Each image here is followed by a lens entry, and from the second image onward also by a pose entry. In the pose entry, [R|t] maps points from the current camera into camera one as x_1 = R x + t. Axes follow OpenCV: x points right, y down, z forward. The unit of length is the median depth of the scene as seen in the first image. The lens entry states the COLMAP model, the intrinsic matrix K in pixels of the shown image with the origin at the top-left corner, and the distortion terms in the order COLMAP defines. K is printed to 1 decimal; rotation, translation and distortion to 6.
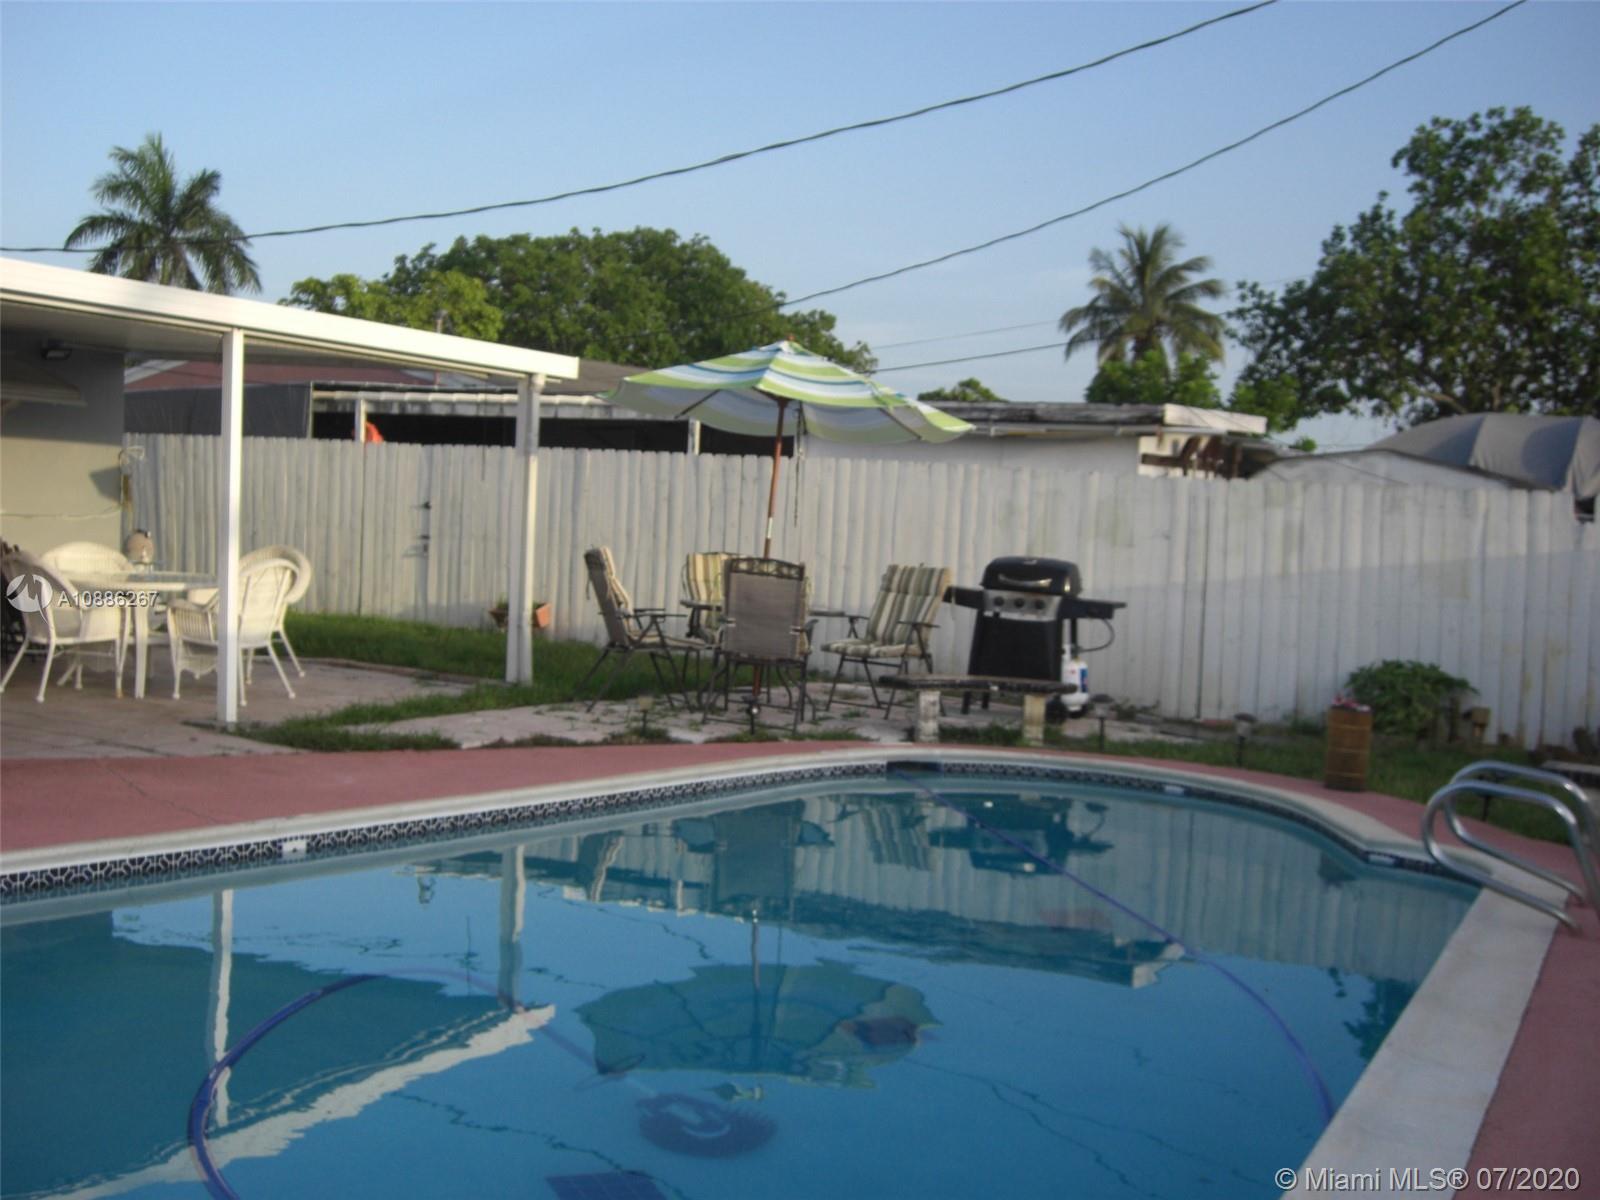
lens RADIAL K [[1799.2, 0, 796.4], [0, 1799.2, 593.8], [0, 0, 1]] dist [-0.119495, 0.000107]
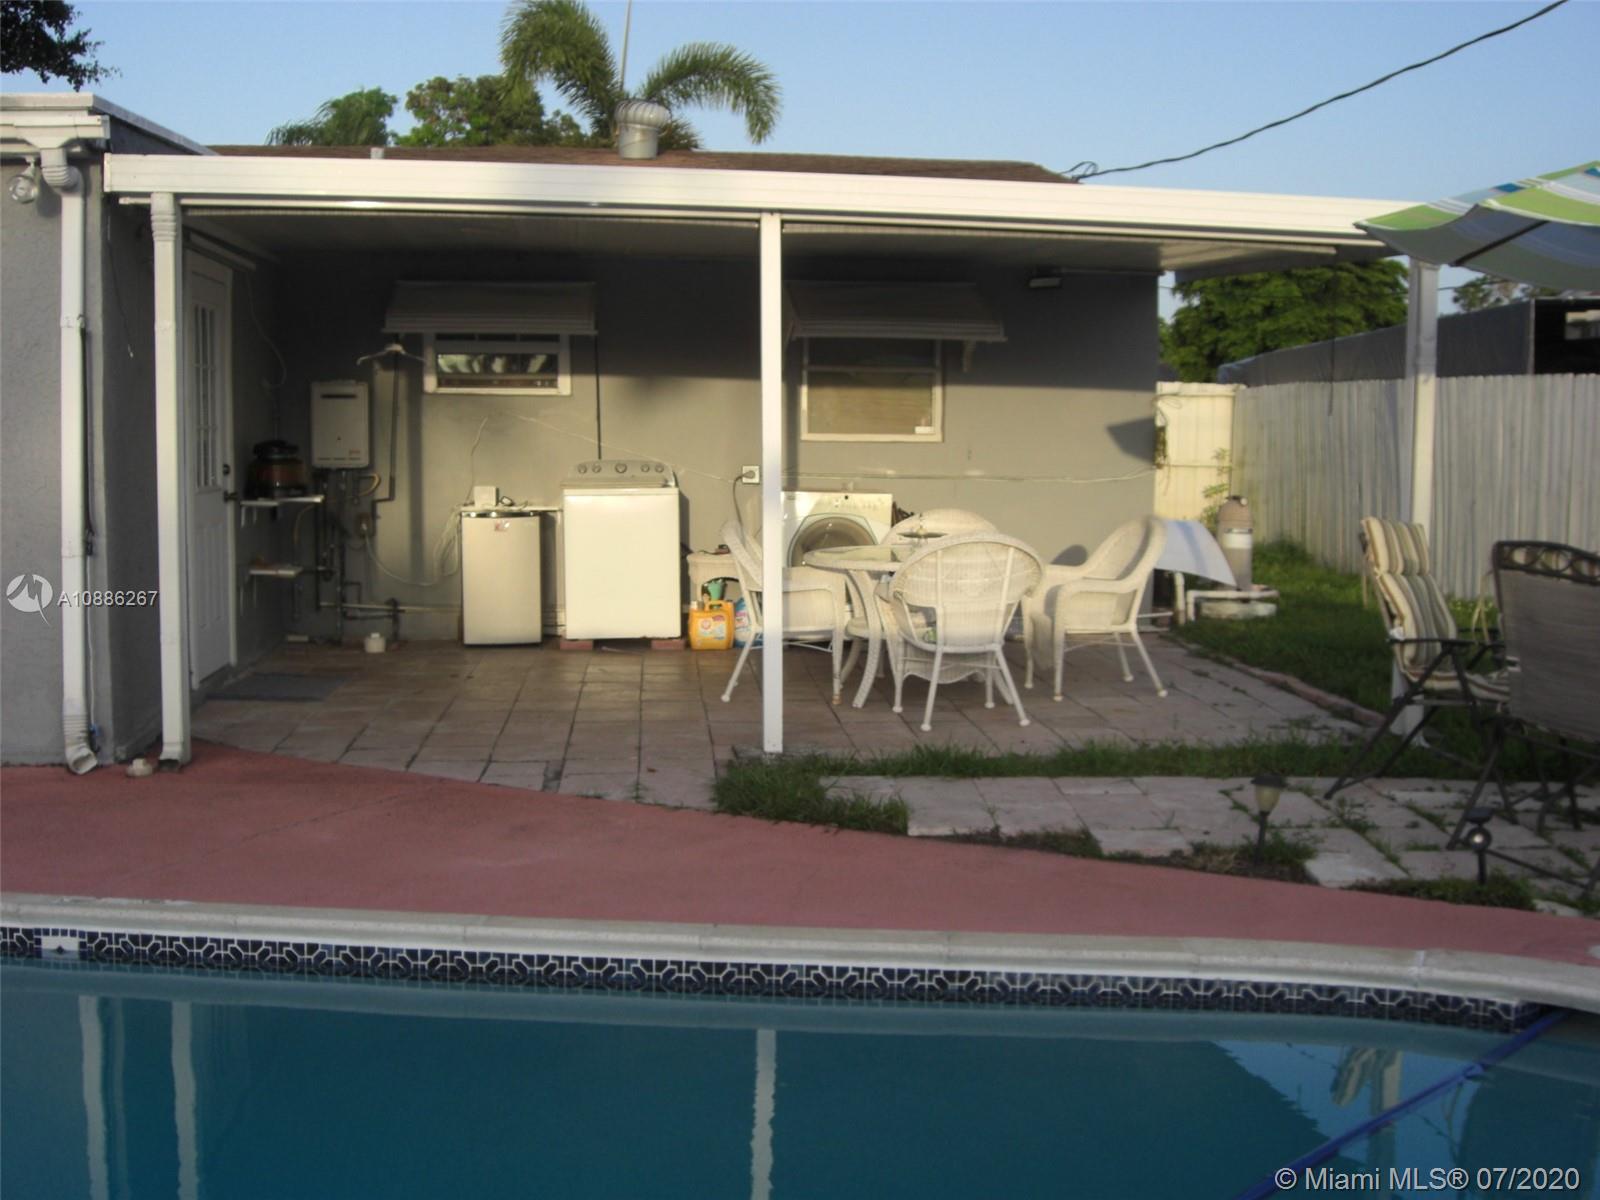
lens RADIAL K [[1799.2, 0, 796.4], [0, 1799.2, 593.8], [0, 0, 1]] dist [-0.119495, 0.000107]
pose [[0.553645, 0.039754, -0.831804, 0.278322], [-0.027985, 0.999184, 0.029127, -0.013851], [0.832283, 0.007152, 0.554305, 0.547262]]
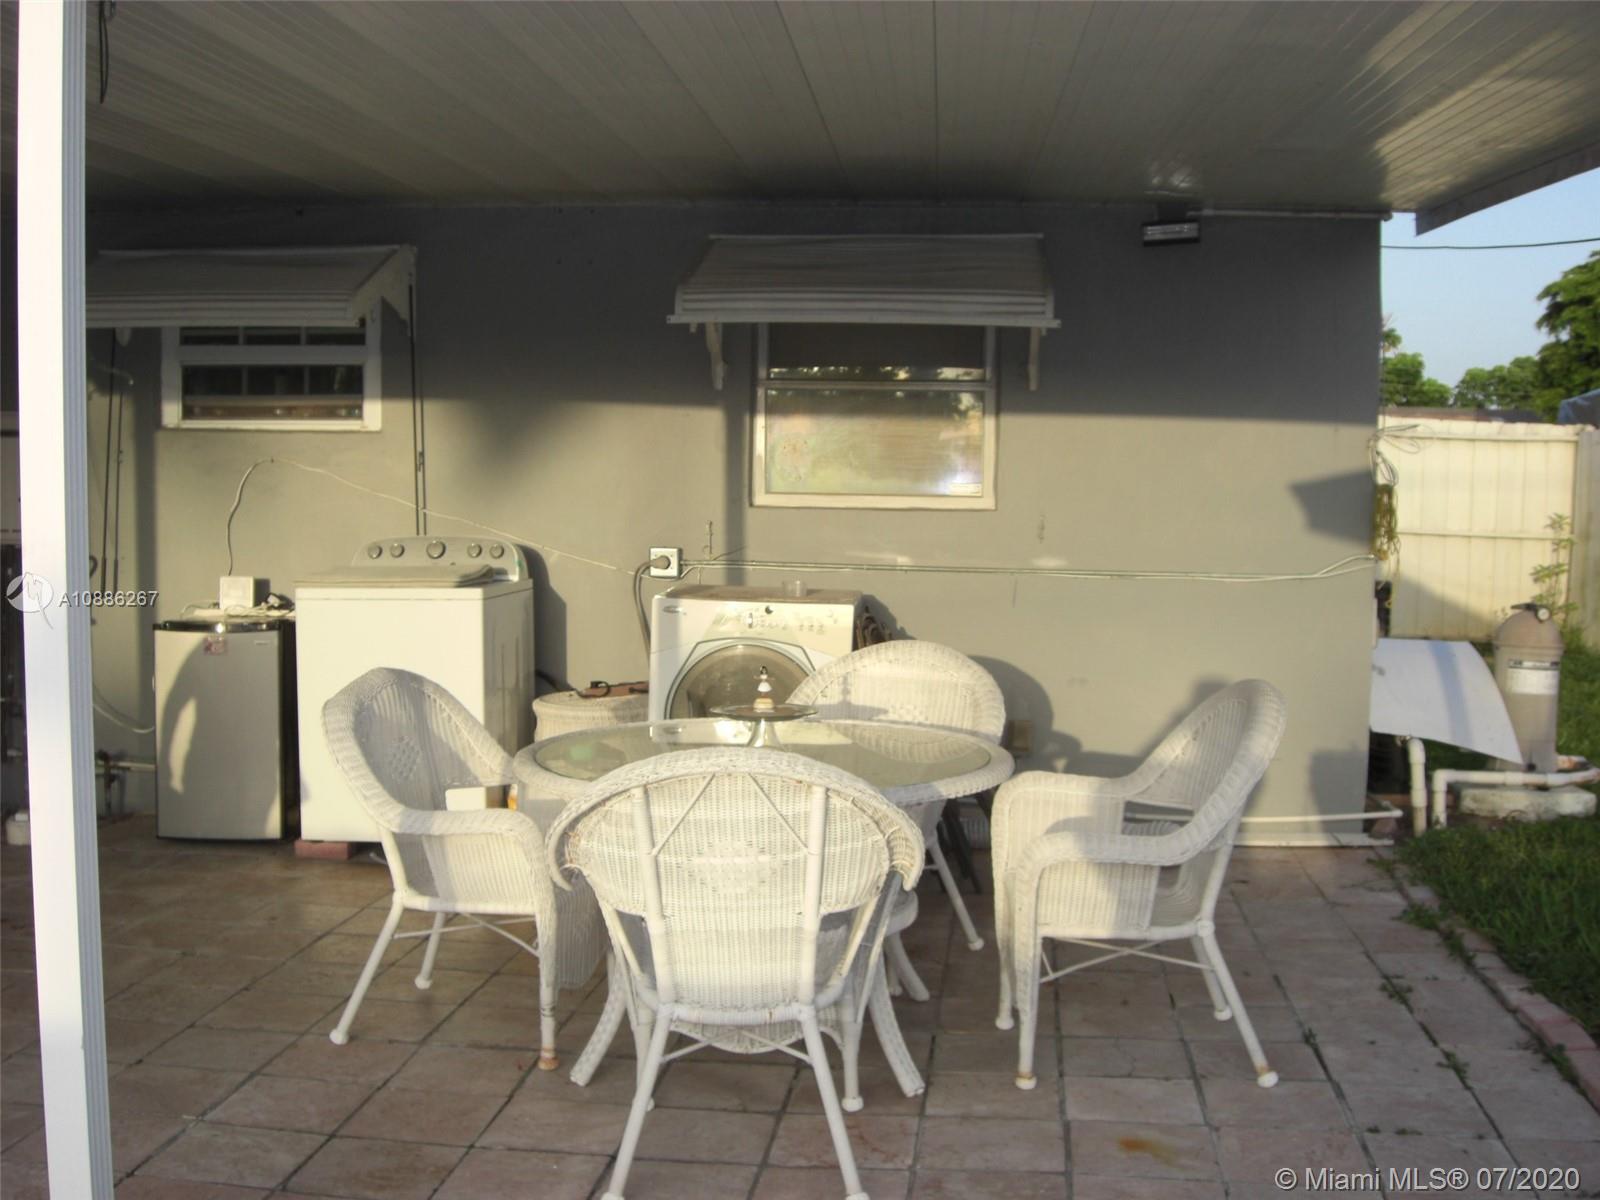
lens RADIAL K [[1799.2, 0, 796.4], [0, 1799.2, 593.8], [0, 0, 1]] dist [-0.119495, 0.000107]
pose [[0.373915, 0.024091, -0.927150, -0.015063], [-0.043794, 0.999006, 0.008296, -0.048726], [0.926428, 0.037501, 0.374599, 0.918272]]
